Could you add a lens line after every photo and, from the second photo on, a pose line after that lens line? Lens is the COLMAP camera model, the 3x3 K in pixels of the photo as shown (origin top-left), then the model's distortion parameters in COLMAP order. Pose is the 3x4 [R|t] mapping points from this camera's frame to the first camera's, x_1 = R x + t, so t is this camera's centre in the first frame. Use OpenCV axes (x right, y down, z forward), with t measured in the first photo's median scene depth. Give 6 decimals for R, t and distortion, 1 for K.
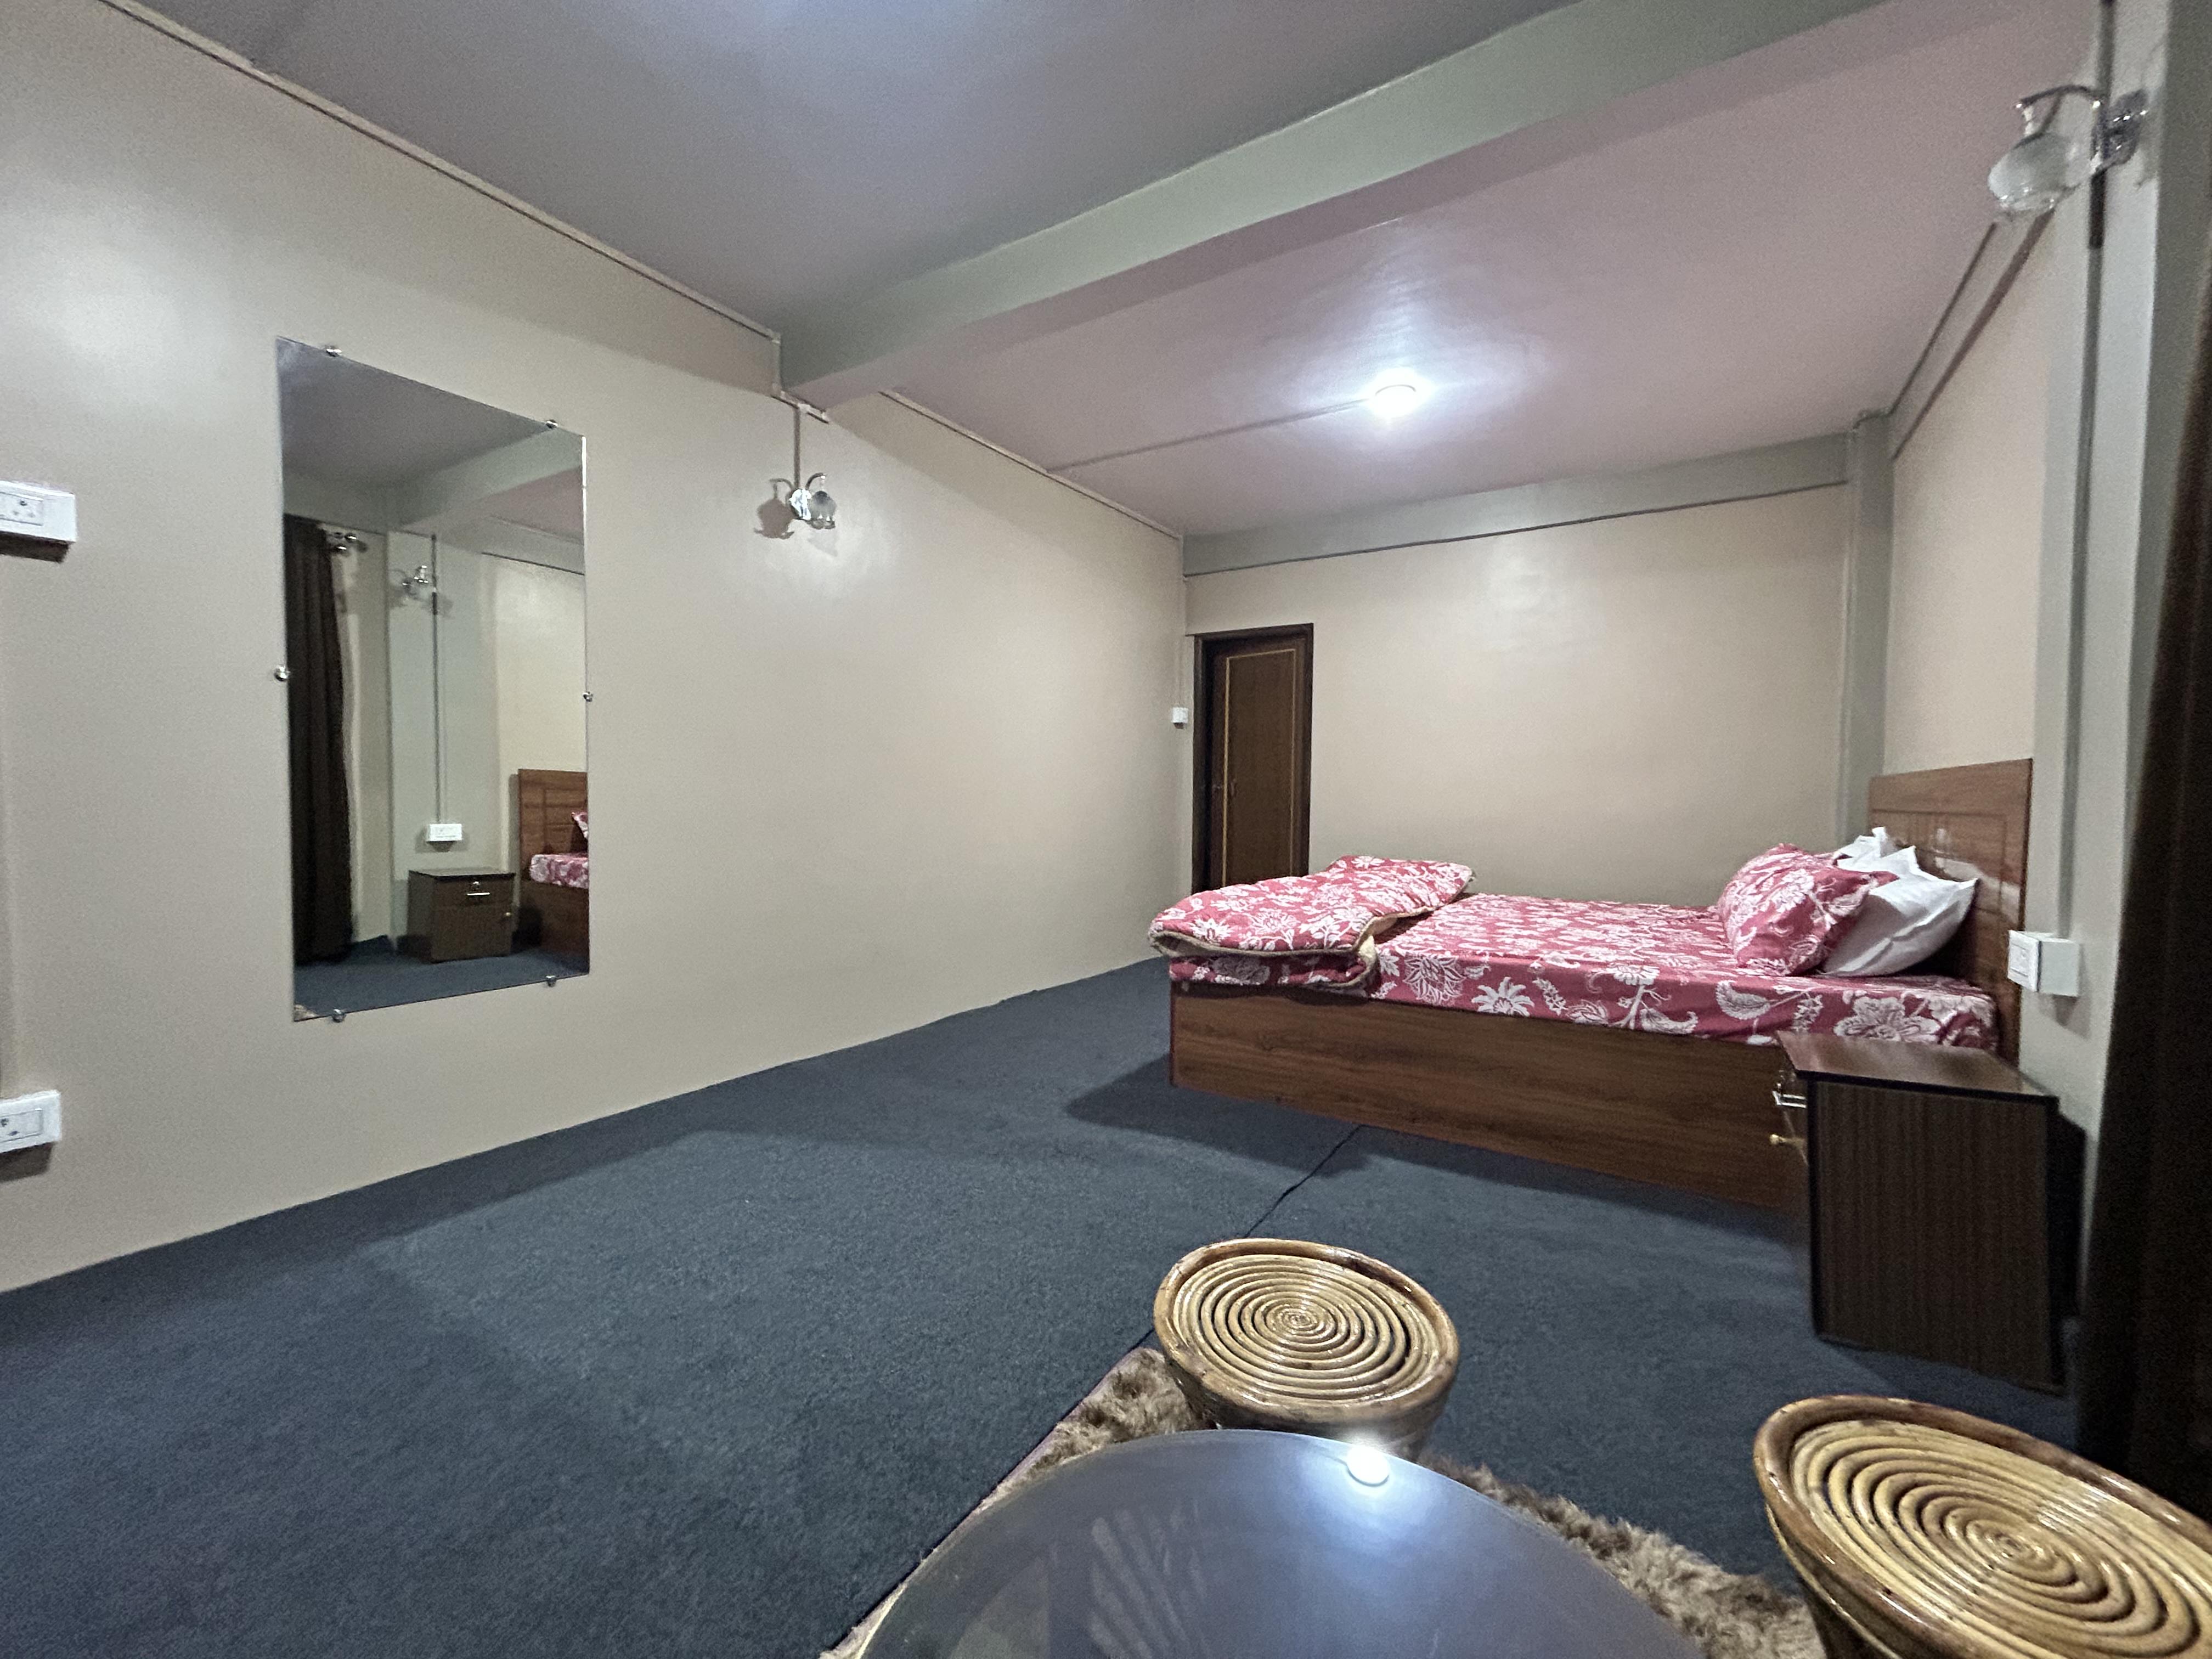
lens RADIAL K [[895.6, 0, 1099.5], [0, 895.6, 832.8], [0, 0, 1]] dist [-0.003536, 0.000106]
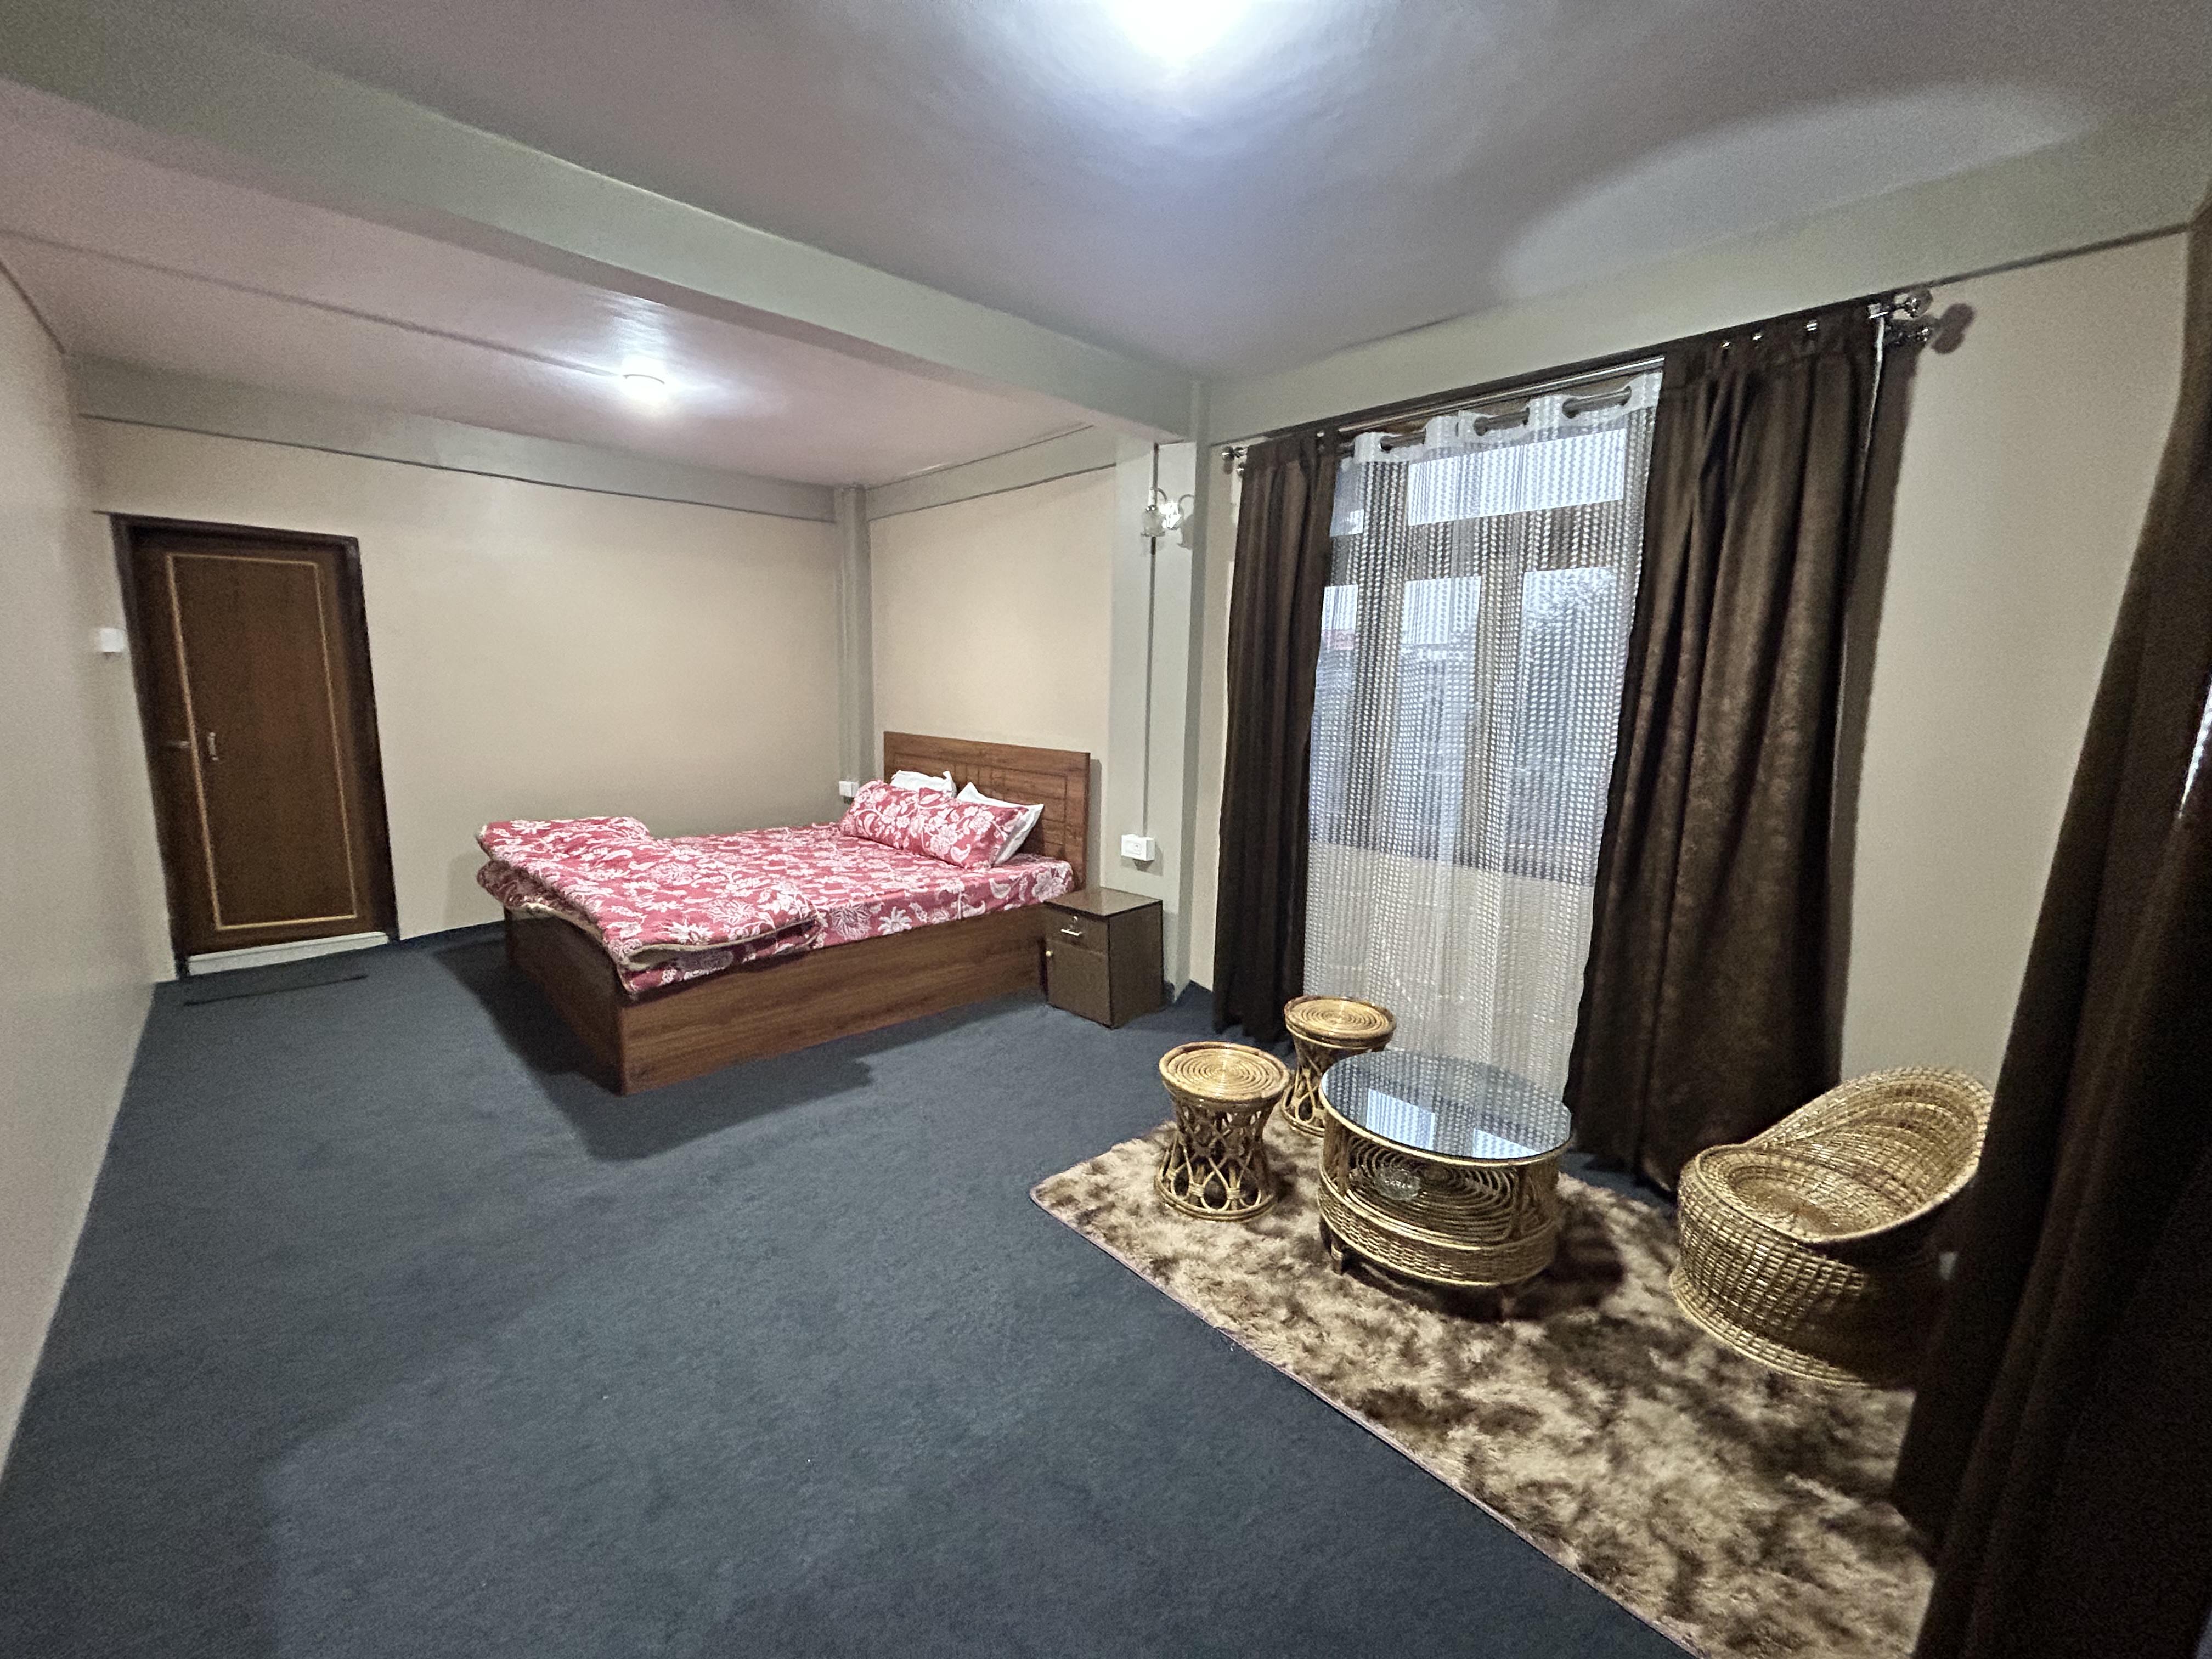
lens RADIAL K [[895.6, 0, 1099.7], [0, 895.6, 821.1], [0, 0, 1]] dist [-0.003536, 0.000106]
pose [[0.250191, -0.151183, 0.956320, -0.820556], [0.019910, 0.988328, 0.151035, -0.187857], [-0.967992, -0.018747, 0.250281, 0.307237]]
